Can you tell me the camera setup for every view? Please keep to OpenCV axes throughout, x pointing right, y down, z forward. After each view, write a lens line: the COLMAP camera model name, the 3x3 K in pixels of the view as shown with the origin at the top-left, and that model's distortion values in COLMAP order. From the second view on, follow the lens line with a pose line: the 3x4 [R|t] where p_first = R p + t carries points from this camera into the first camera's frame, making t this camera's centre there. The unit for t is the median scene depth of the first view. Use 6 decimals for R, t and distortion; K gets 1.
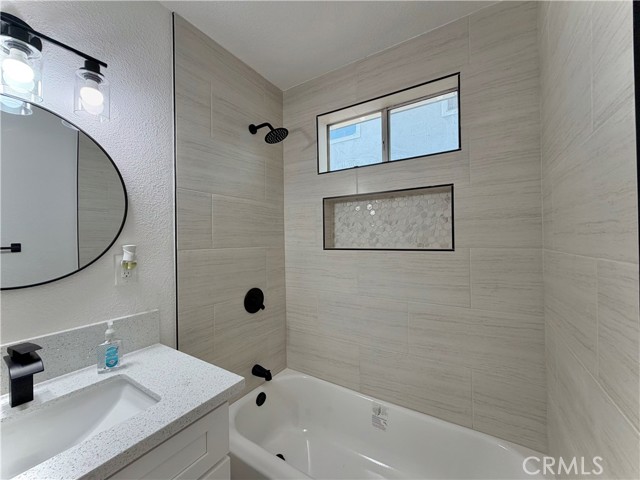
lens RADIAL K [[256.3, 0, 318.7], [0, 256.3, 242.6], [0, 0, 1]] dist [0.000479, -0.000400]
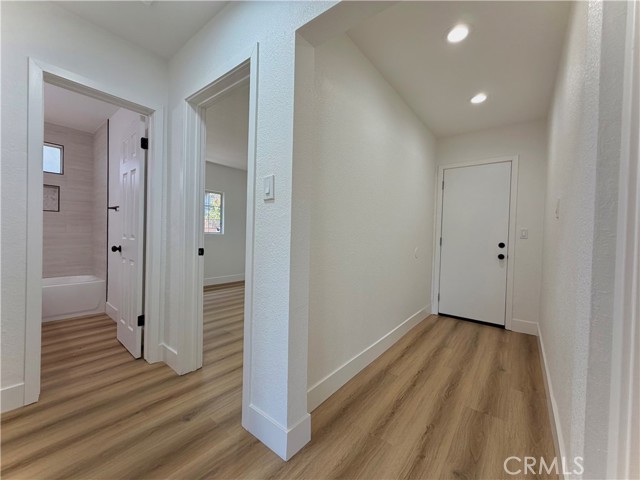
lens RADIAL K [[256.3, 0, 318.5], [0, 256.3, 241.1], [0, 0, 1]] dist [0.000479, -0.000400]
pose [[0.104431, 0.003158, 0.994527, -1.595897], [-0.020943, 0.999780, -0.000976, 0.247578], [-0.994312, -0.020726, 0.104474, -1.702211]]
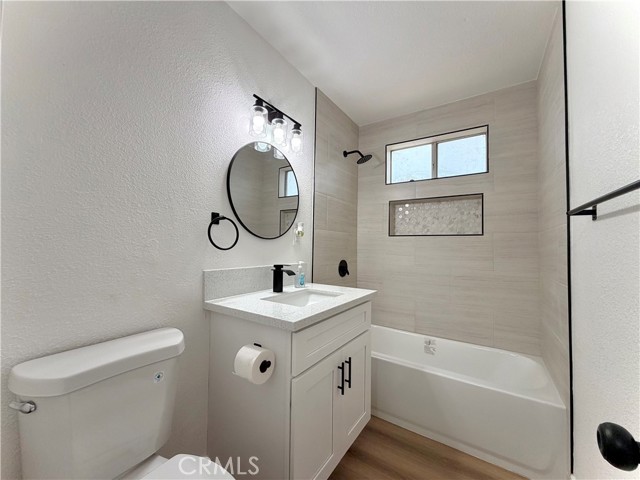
lens RADIAL K [[256.3, 0, 316.8], [0, 256.3, 242.7], [0, 0, 1]] dist [0.000479, -0.000400]
pose [[0.999306, 0.030077, -0.021963, -0.403908], [-0.030724, 0.999085, -0.029739, 0.135785], [0.021048, 0.030393, 0.999316, -0.525922]]
